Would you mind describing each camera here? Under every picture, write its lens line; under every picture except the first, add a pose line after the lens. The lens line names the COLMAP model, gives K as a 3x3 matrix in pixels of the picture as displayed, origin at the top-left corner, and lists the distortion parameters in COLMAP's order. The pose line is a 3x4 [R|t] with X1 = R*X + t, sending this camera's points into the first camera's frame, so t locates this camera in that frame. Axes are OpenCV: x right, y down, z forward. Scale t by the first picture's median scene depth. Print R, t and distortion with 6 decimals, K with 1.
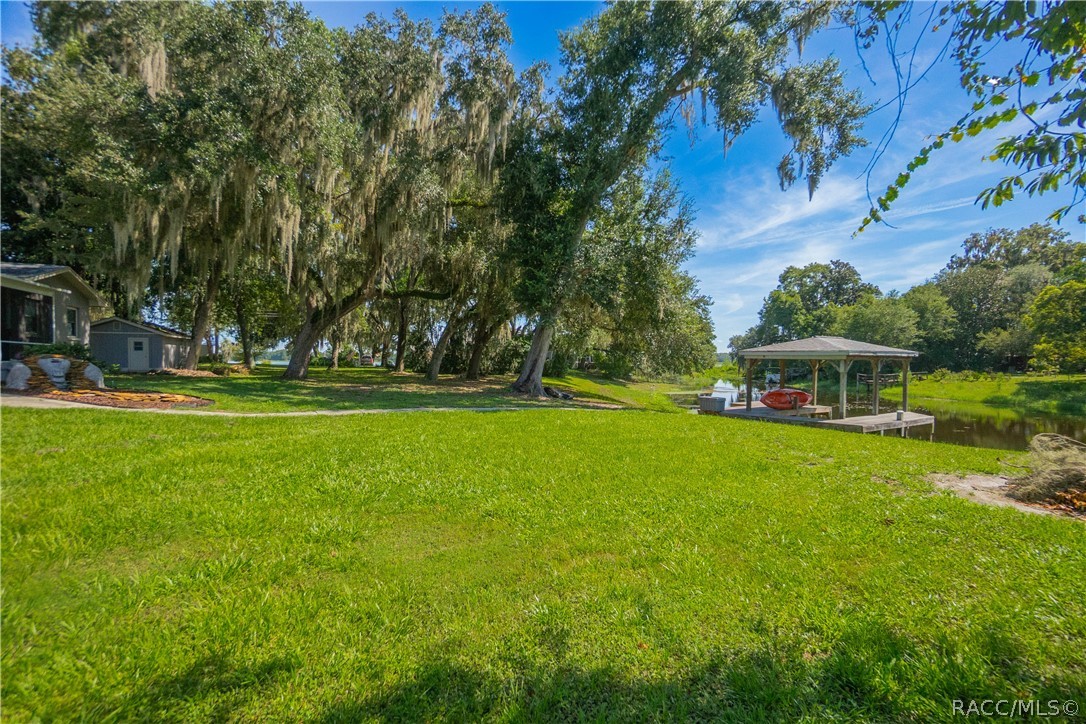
lens RADIAL K [[496.1, 0, 513.8], [0, 496.1, 368.8], [0, 0, 1]] dist [0.016820, 0.001336]
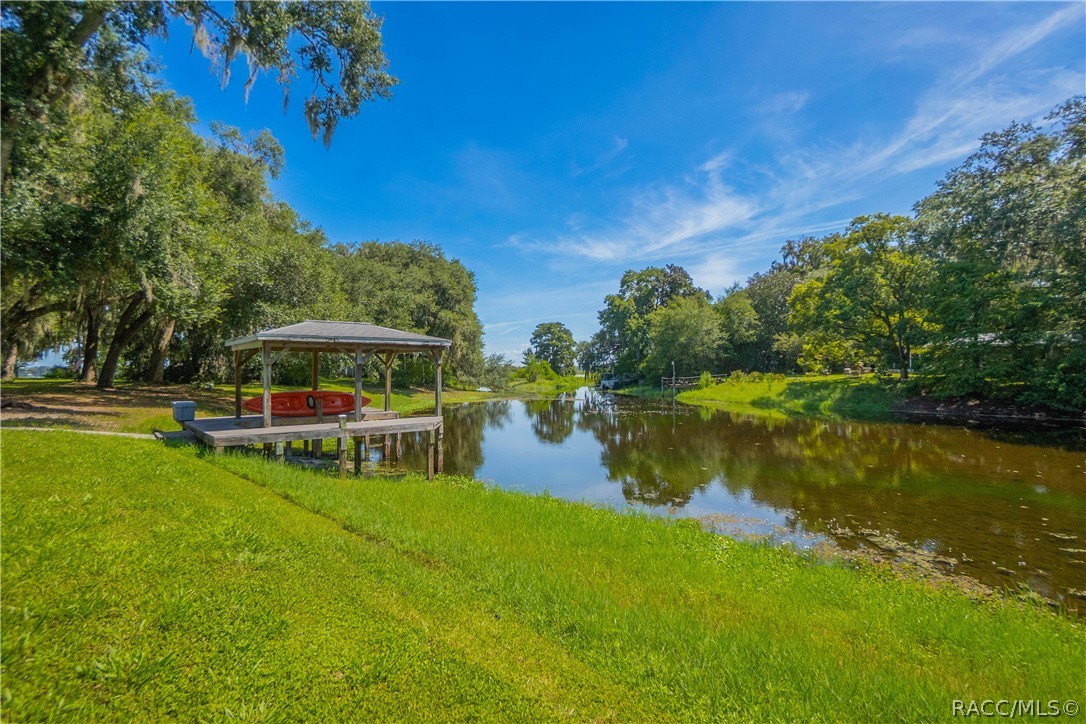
lens RADIAL K [[496.1, 0, 545.4], [0, 496.1, 361.3], [0, 0, 1]] dist [0.016820, 0.001336]
pose [[0.990581, -0.008394, 0.136667, 0.278461], [0.014487, 0.998942, -0.043646, 0.014379], [-0.136156, 0.045215, 0.989655, 0.073061]]
